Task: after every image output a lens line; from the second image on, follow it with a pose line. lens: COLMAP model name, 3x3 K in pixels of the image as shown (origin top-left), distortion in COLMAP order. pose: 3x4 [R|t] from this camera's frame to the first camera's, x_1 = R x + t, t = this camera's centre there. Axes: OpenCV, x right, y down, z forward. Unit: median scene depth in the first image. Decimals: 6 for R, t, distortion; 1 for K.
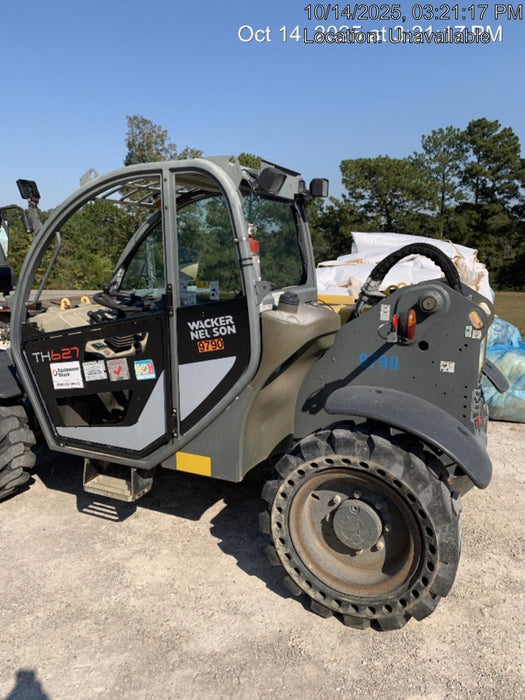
lens RADIAL K [[529.5, 0, 263.9], [0, 529.5, 351.2], [0, 0, 1]] dist [0.024257, -0.032831]
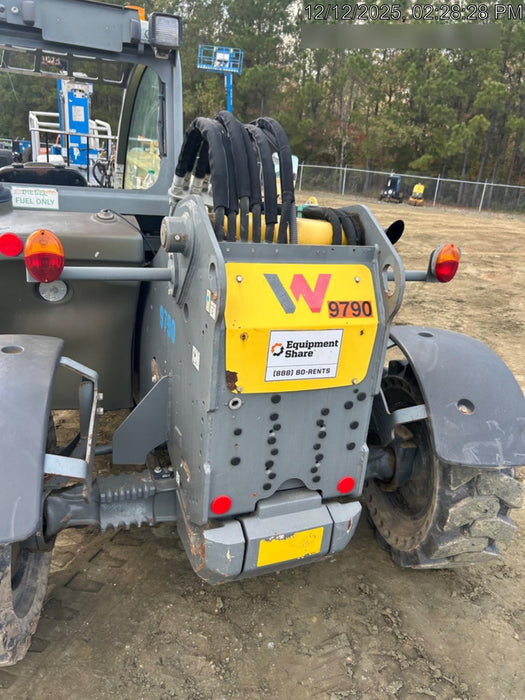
lens RADIAL K [[529.5, 0, 260.6], [0, 529.5, 352.7], [0, 0, 1]] dist [0.024257, -0.032831]
pose [[0.734945, 0.277653, -0.618680, 0.729447], [-0.198607, 0.960462, 0.195109, -0.094730], [0.648391, -0.020520, 0.761031, 0.630367]]
